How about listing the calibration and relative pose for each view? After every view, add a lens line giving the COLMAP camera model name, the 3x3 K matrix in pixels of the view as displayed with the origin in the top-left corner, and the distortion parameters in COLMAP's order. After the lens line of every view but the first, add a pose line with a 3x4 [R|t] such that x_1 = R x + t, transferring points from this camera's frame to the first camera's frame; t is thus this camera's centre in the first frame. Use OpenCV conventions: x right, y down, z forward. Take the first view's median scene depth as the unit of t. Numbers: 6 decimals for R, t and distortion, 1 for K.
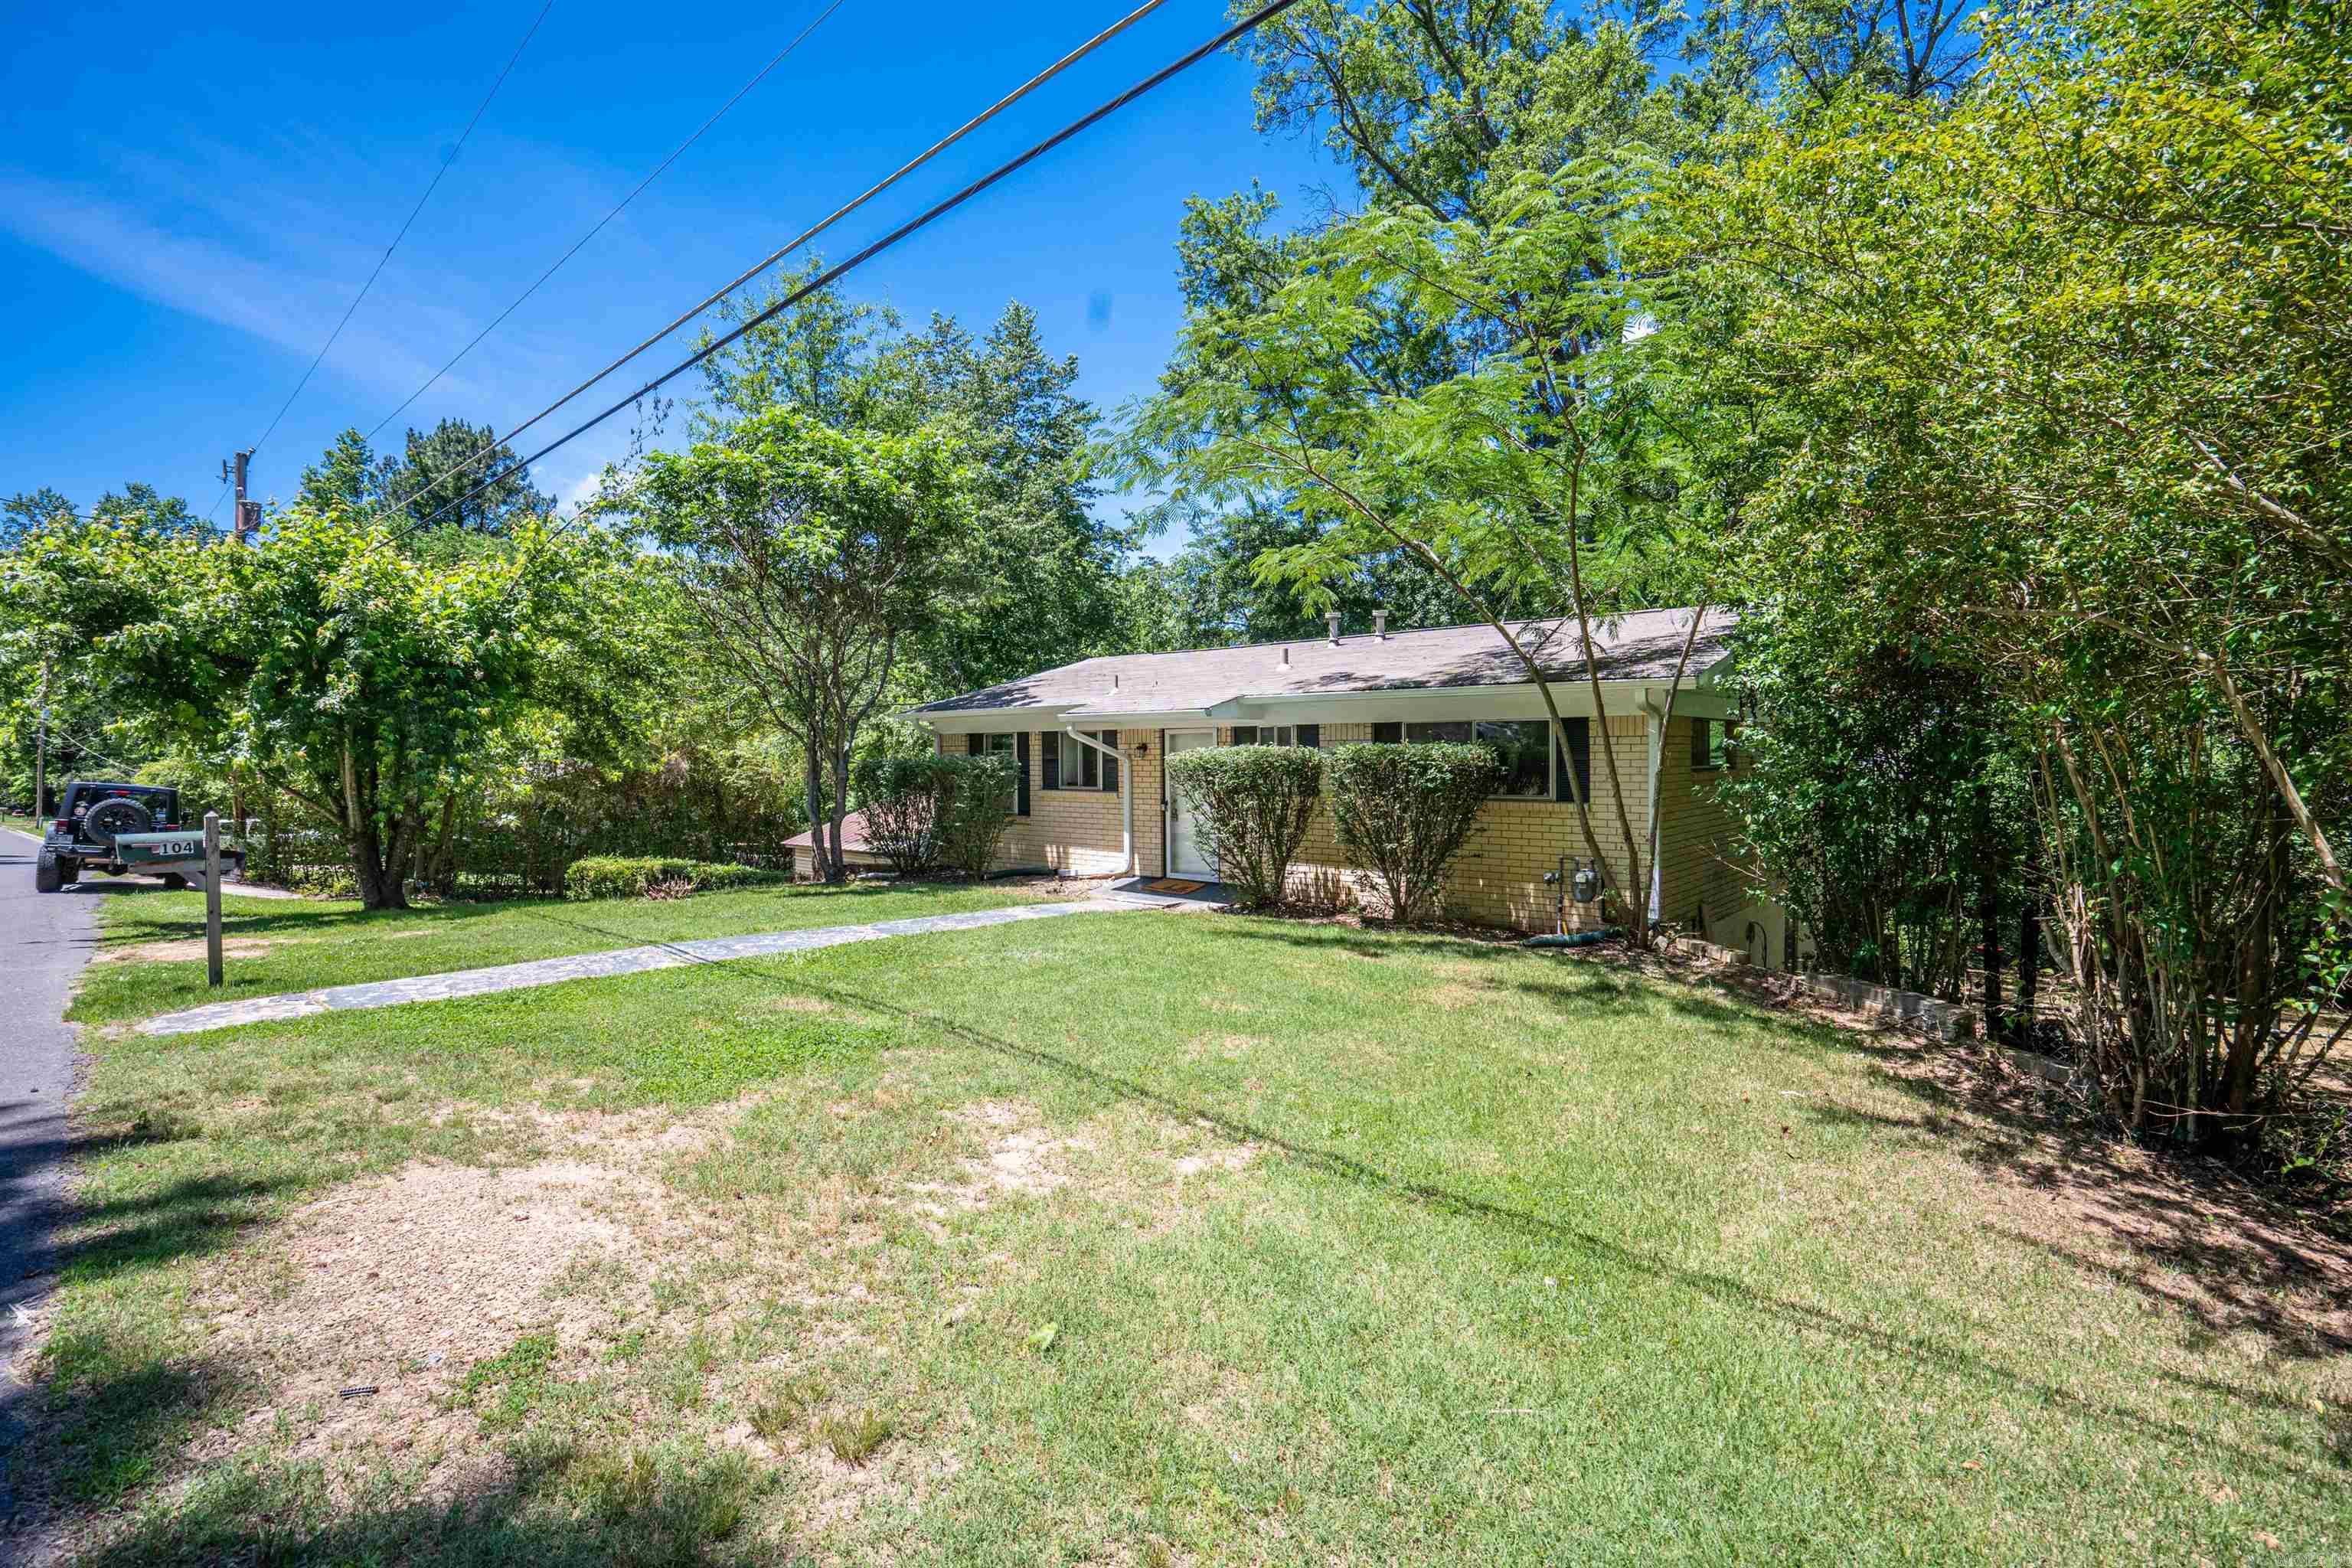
lens RADIAL K [[1077.4, 0, 1176.8], [0, 1077.4, 786.6], [0, 0, 1]] dist [-0.000745, 0.000631]
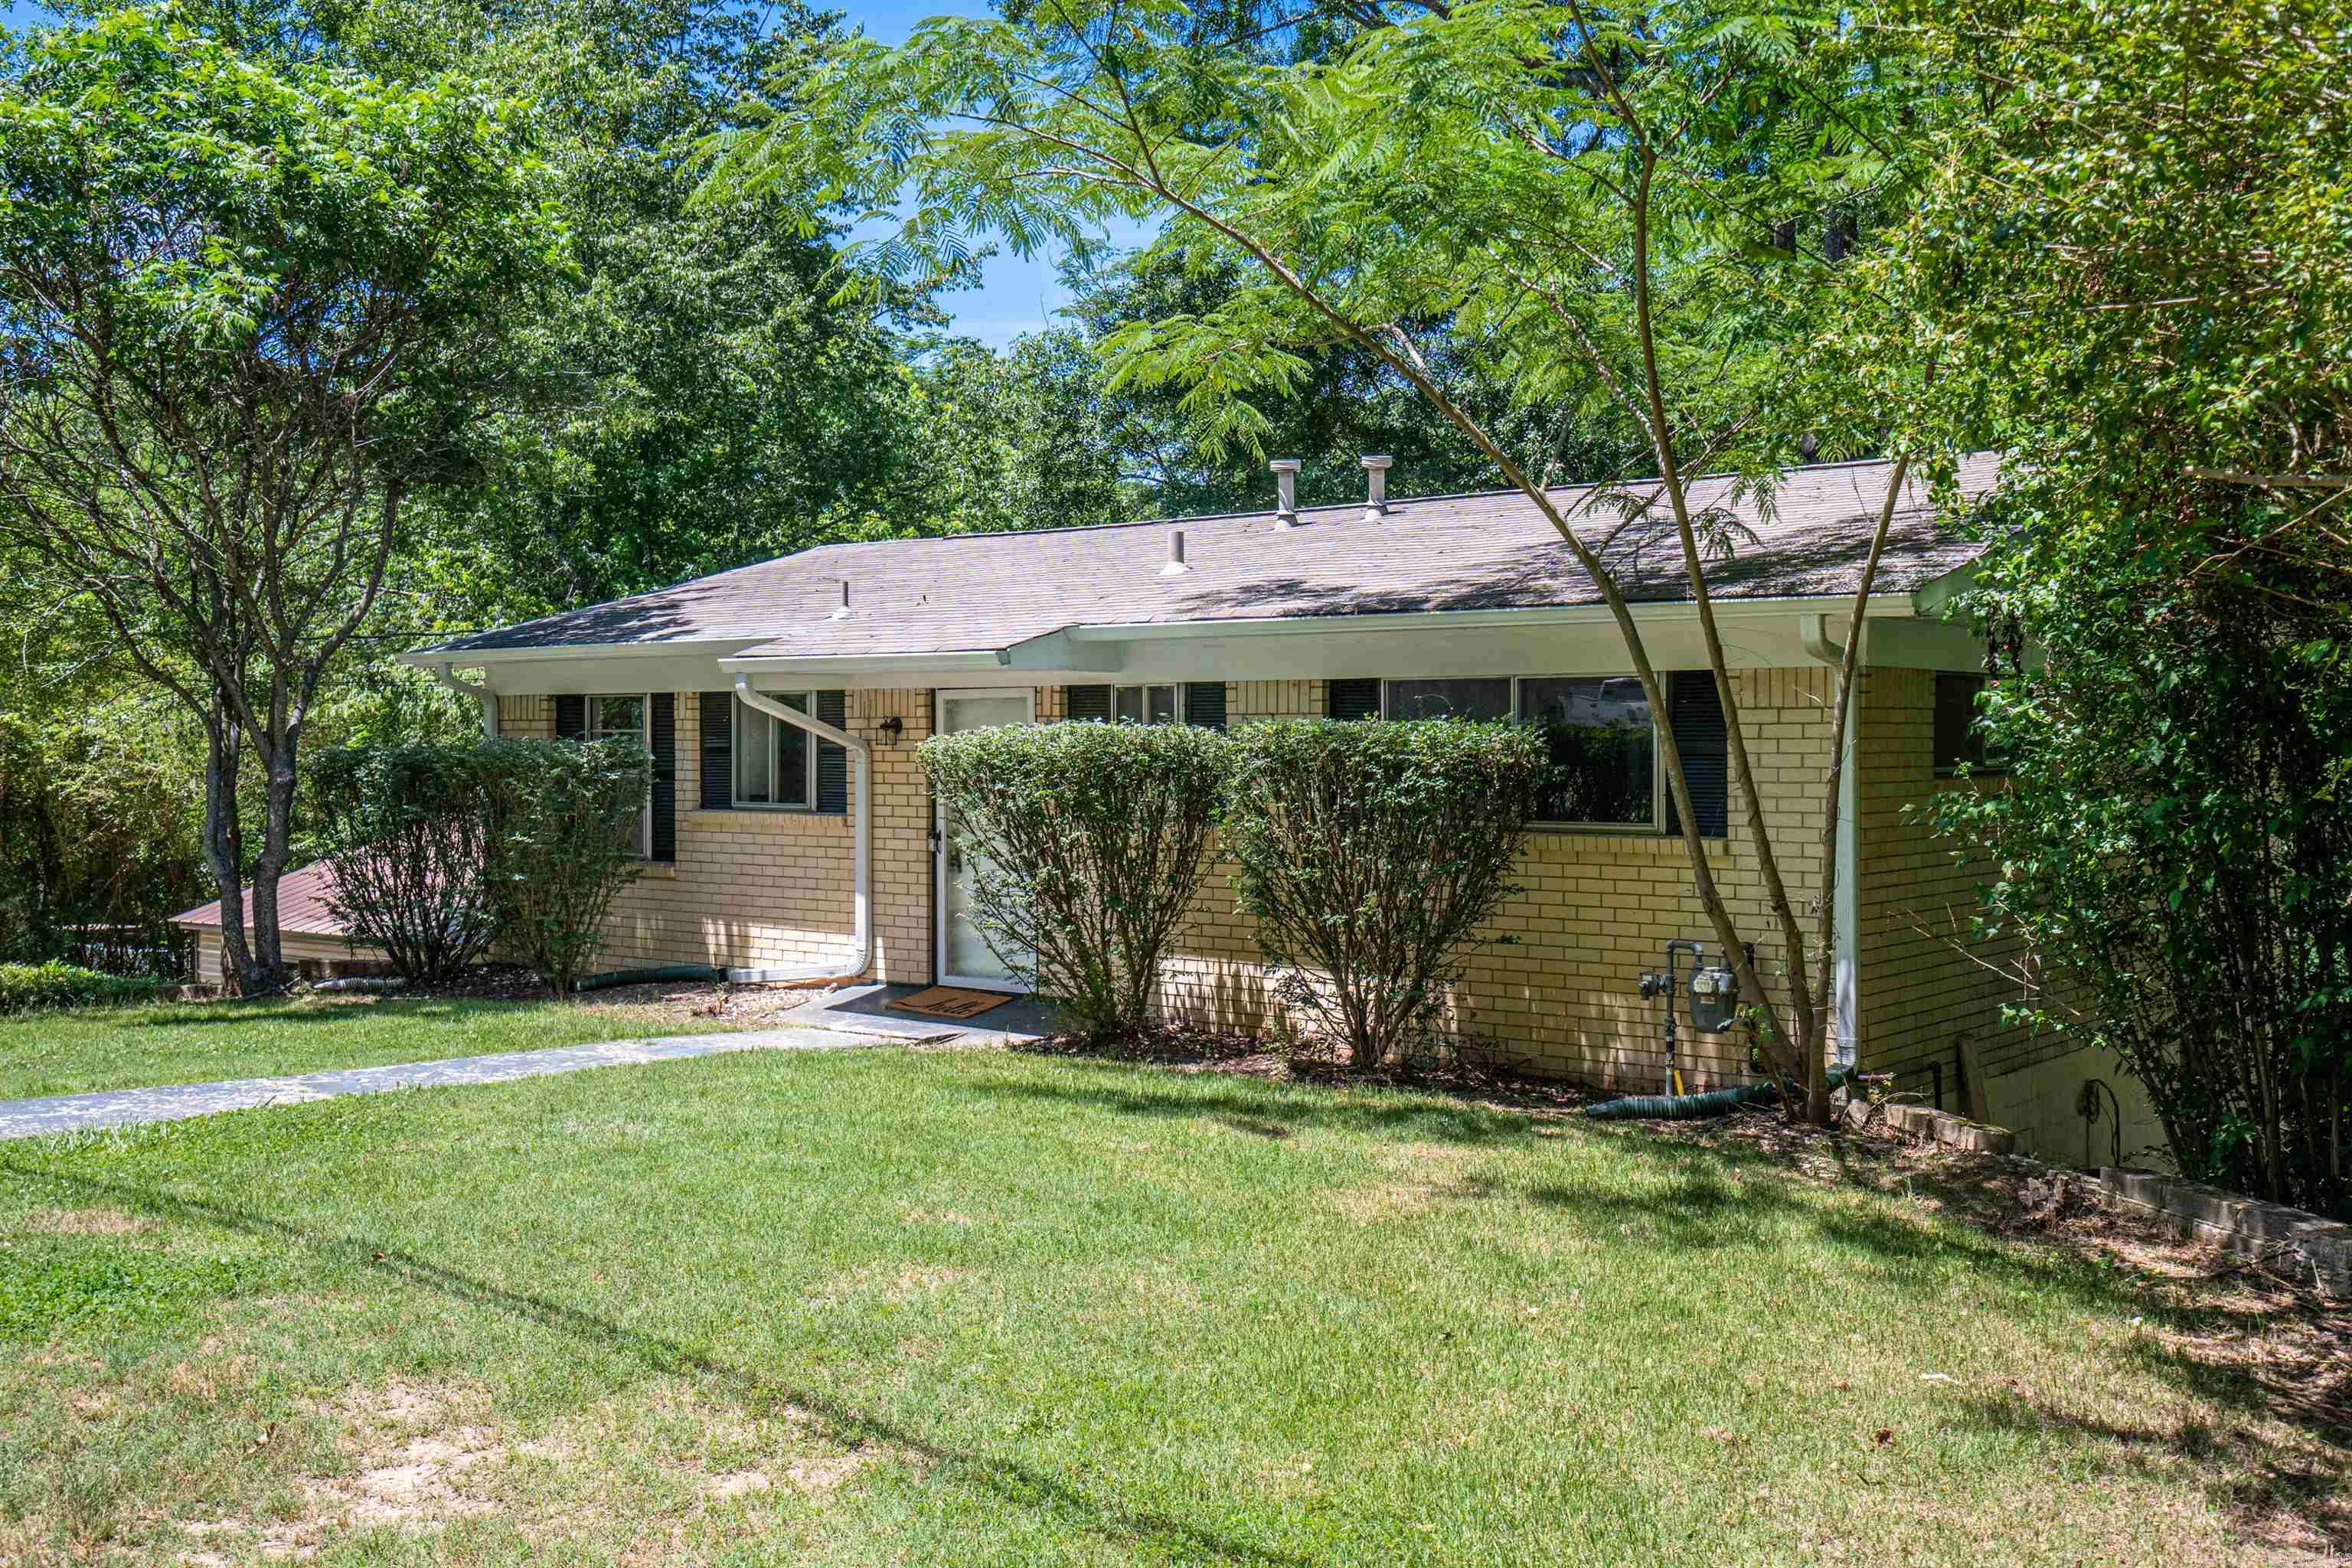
lens RADIAL K [[2286.9, 0, 1176.0], [0, 2286.9, 784.0], [0, 0, 1]] dist [0.136838, 0.009844]
pose [[0.999780, 0.006225, 0.020053, 0.084082], [-0.005955, 0.999891, -0.013506, 0.004870], [-0.020135, 0.013384, 0.999708, -0.075397]]
